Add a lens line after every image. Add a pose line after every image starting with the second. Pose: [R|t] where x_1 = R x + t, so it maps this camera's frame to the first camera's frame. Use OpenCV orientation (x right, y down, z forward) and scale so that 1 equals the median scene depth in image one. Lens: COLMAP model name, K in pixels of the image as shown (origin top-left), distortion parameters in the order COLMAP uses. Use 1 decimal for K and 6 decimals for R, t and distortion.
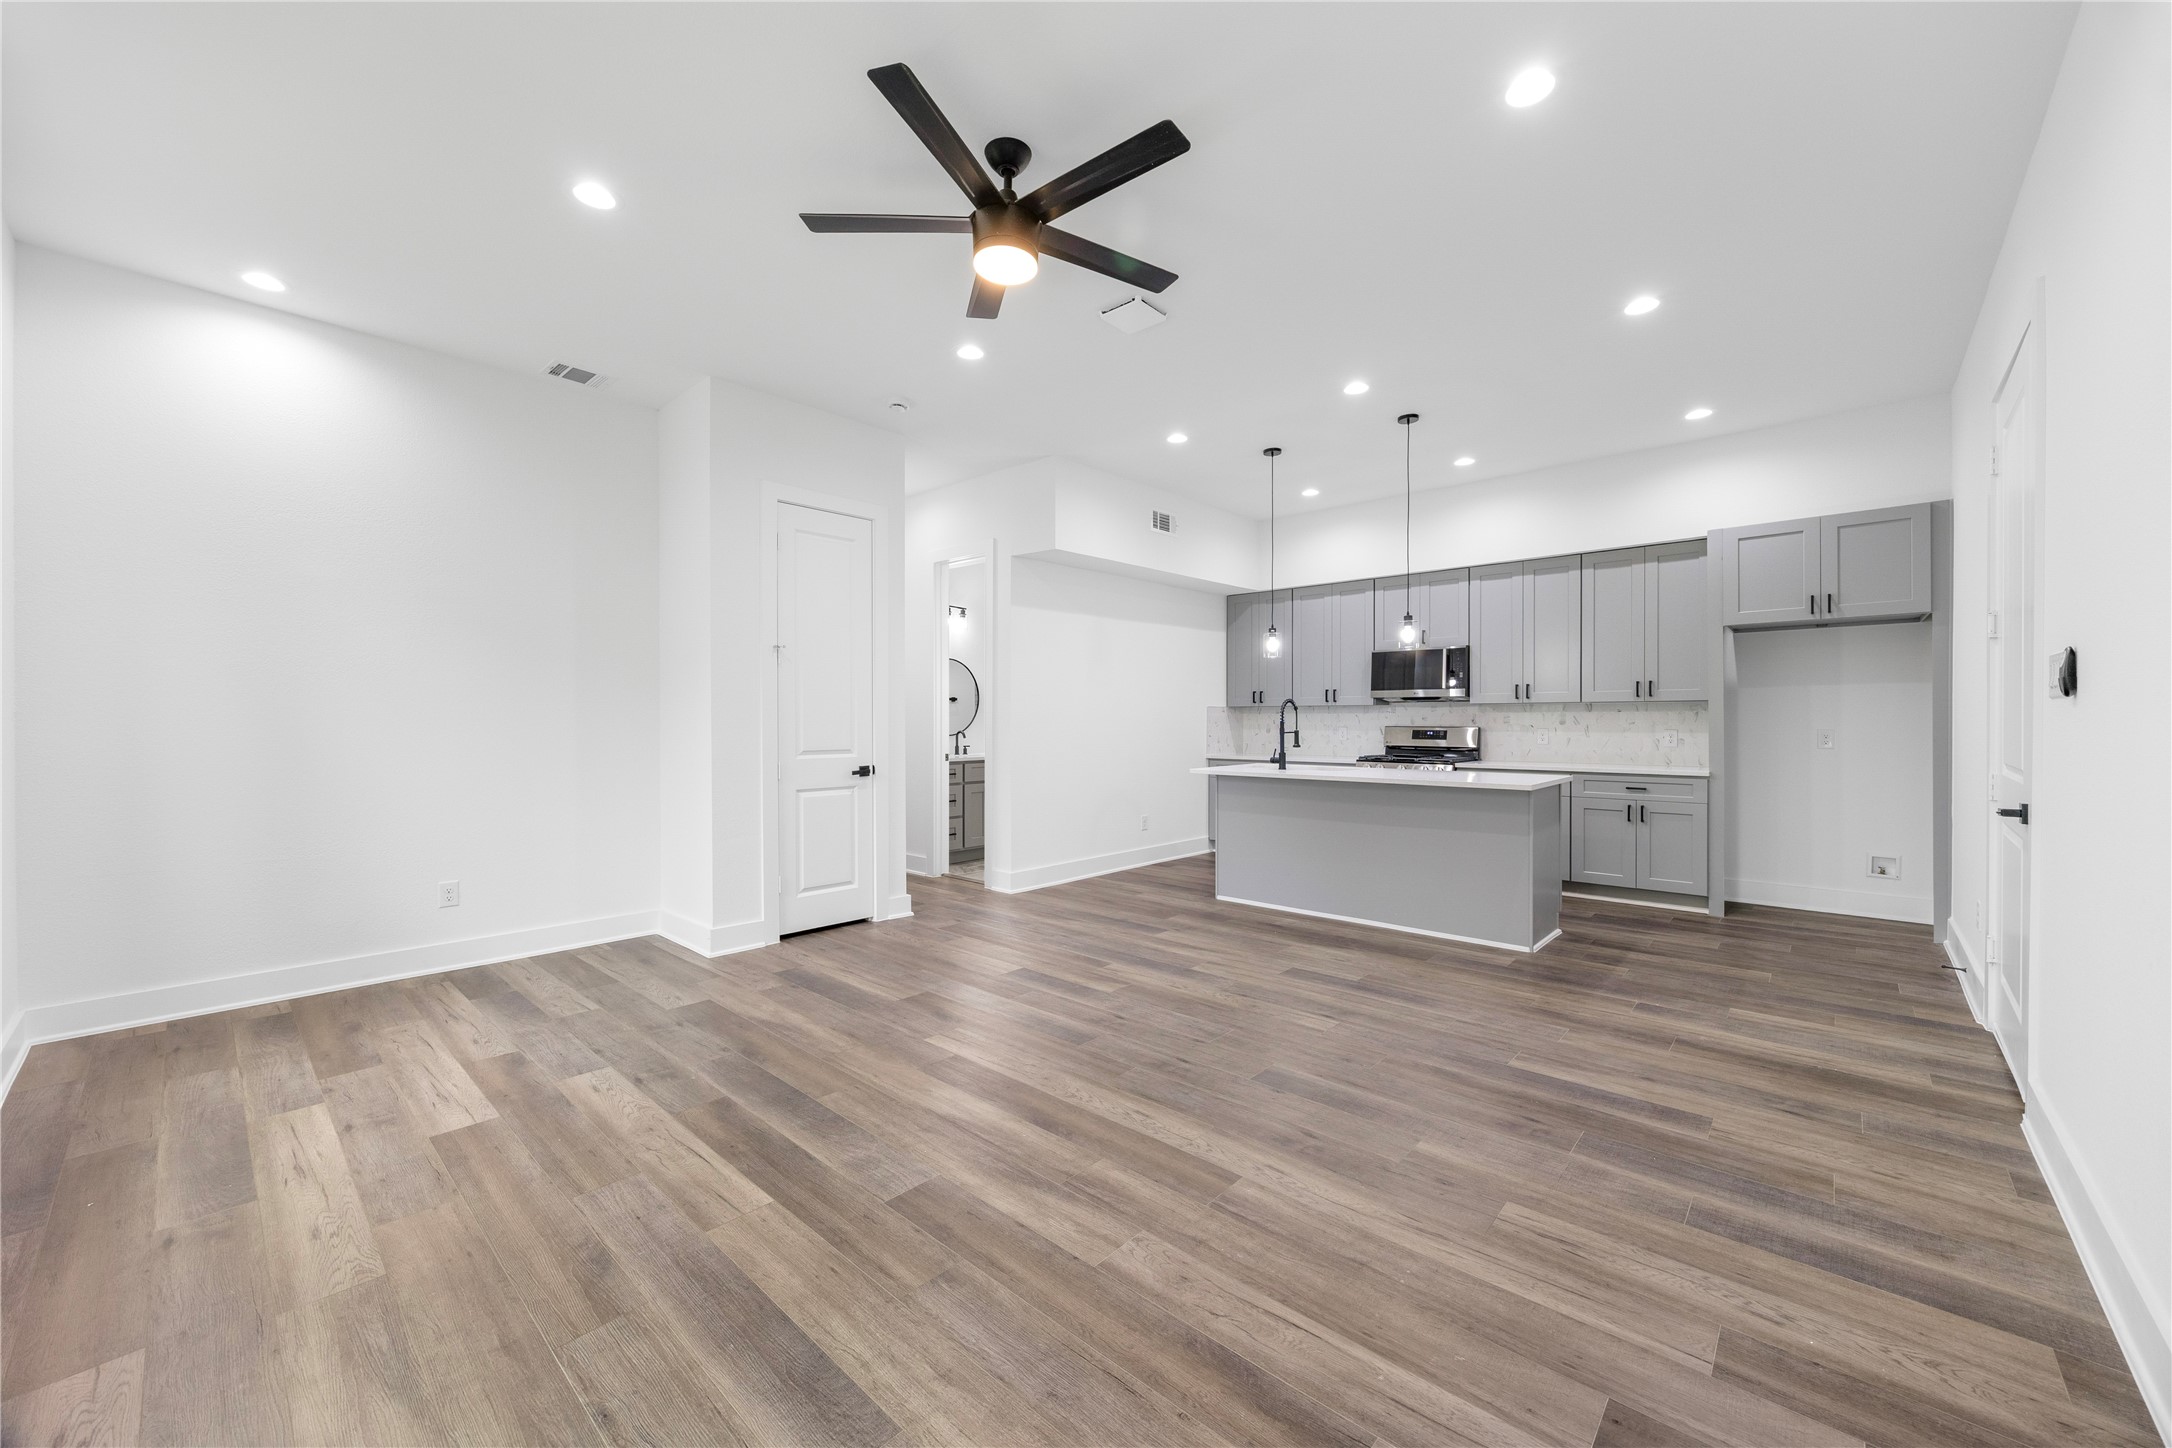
lens RADIAL K [[832.2, 0, 1086.8], [0, 832.2, 722.3], [0, 0, 1]] dist [-0.000003, -0.000017]
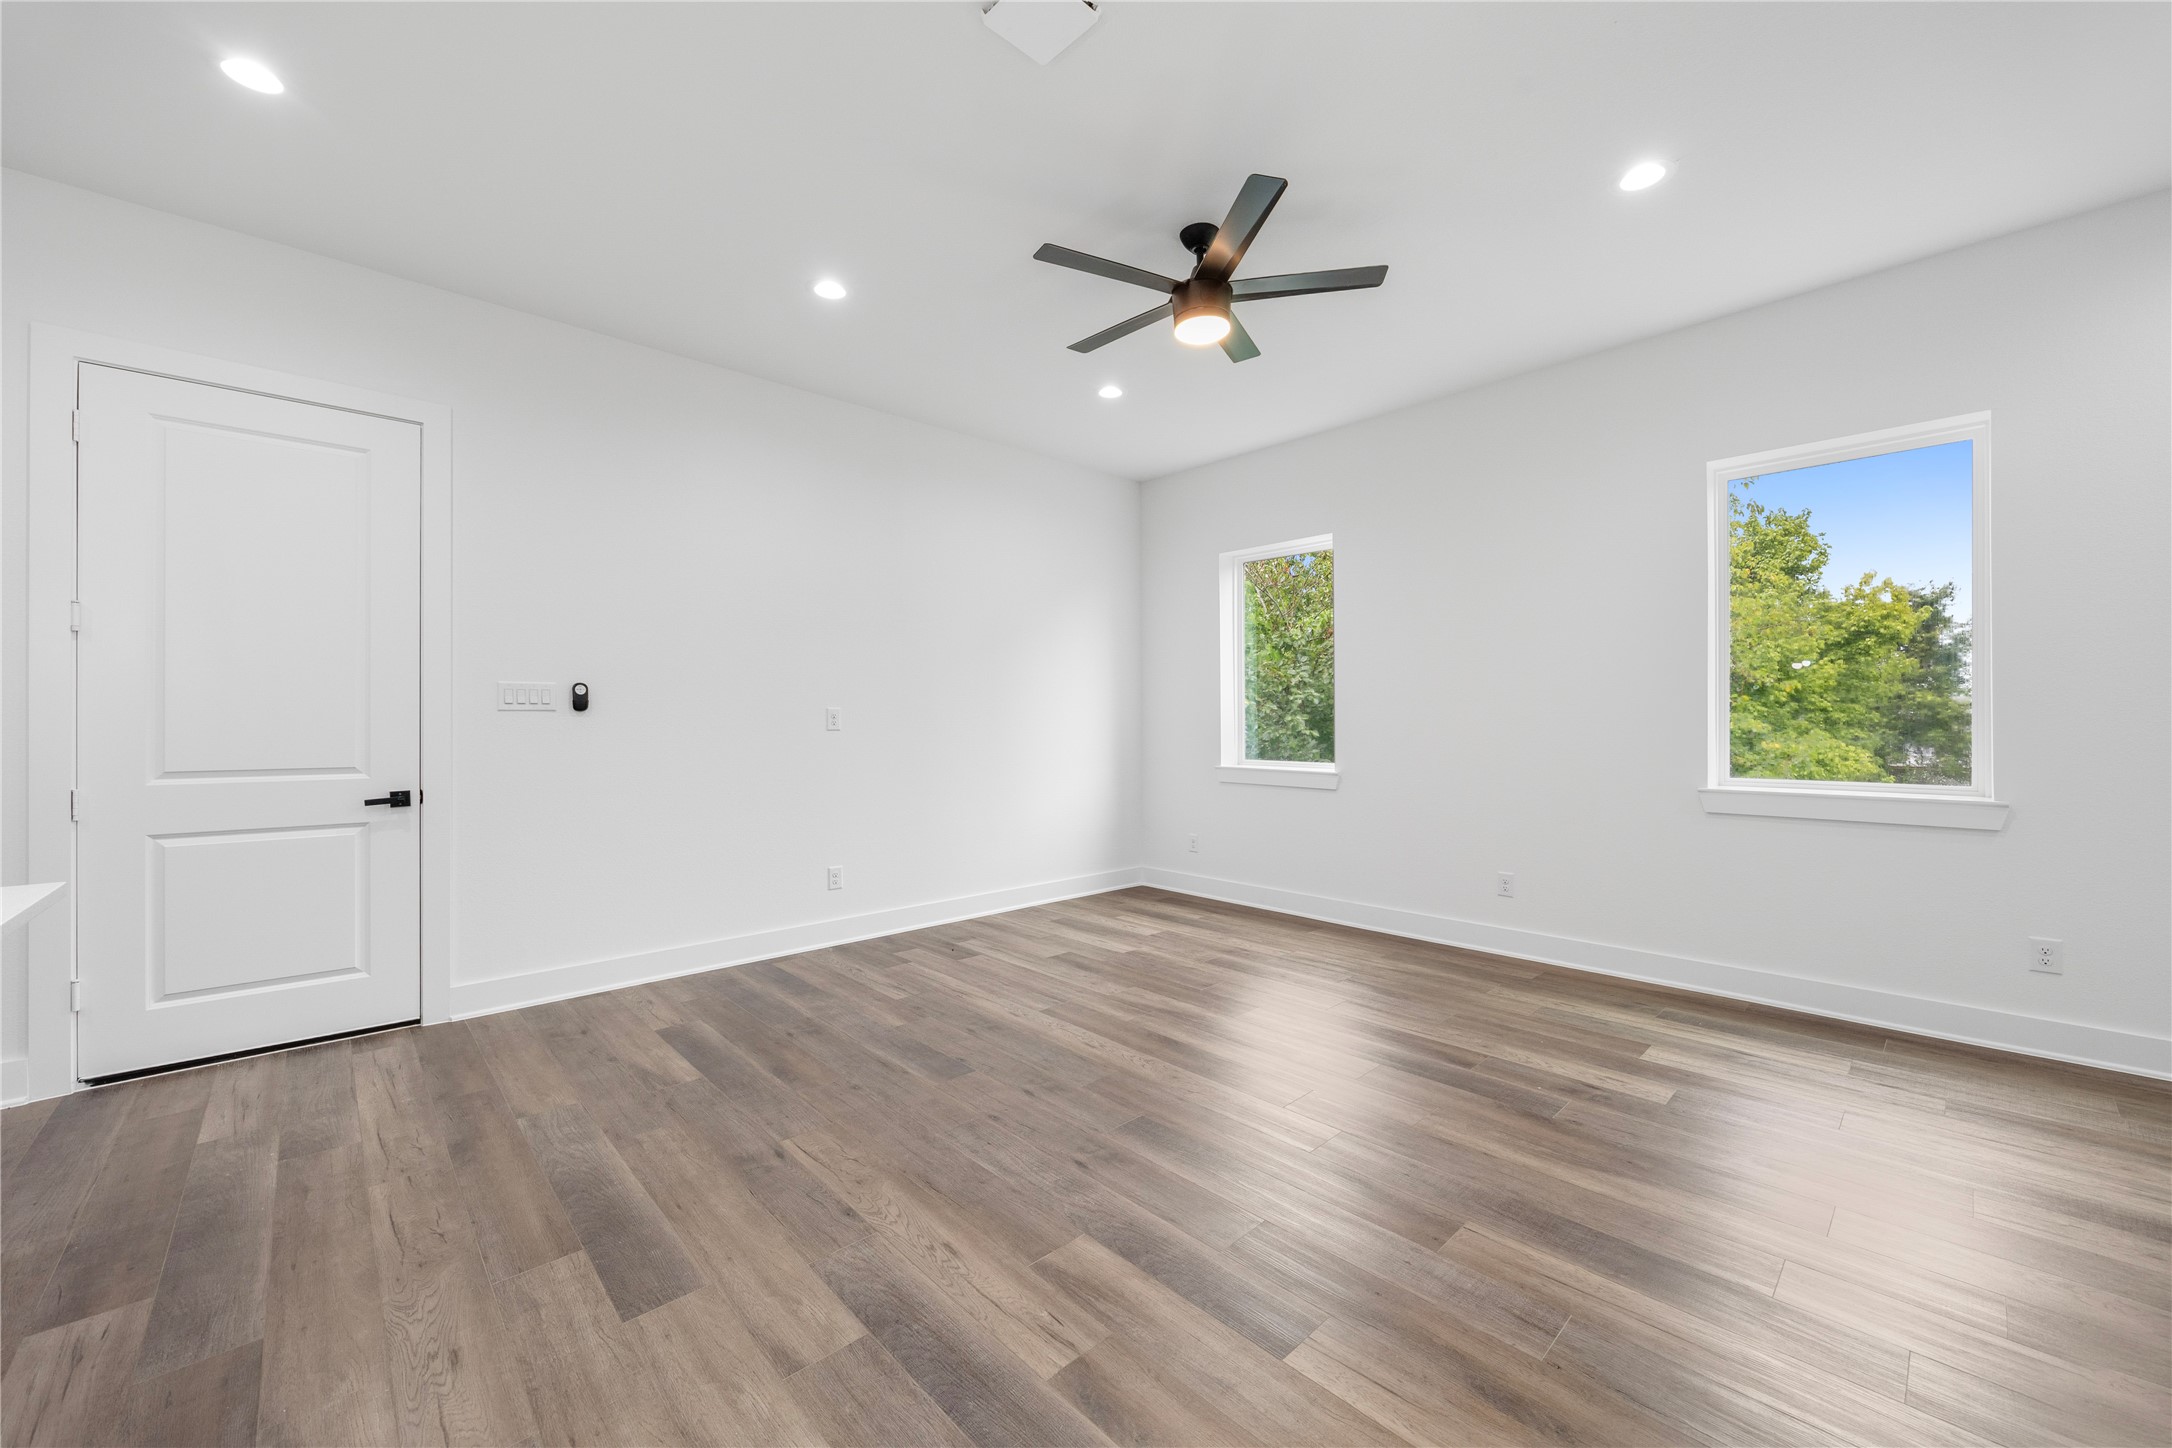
lens RADIAL K [[832.2, 0, 1086.9], [0, 832.2, 719.6], [0, 0, 1]] dist [-0.000003, -0.000017]
pose [[-0.996699, 0.006387, 0.080931, -0.027096], [0.006642, 0.999974, 0.002875, -0.009660], [-0.080911, 0.003403, -0.996716, 1.995889]]
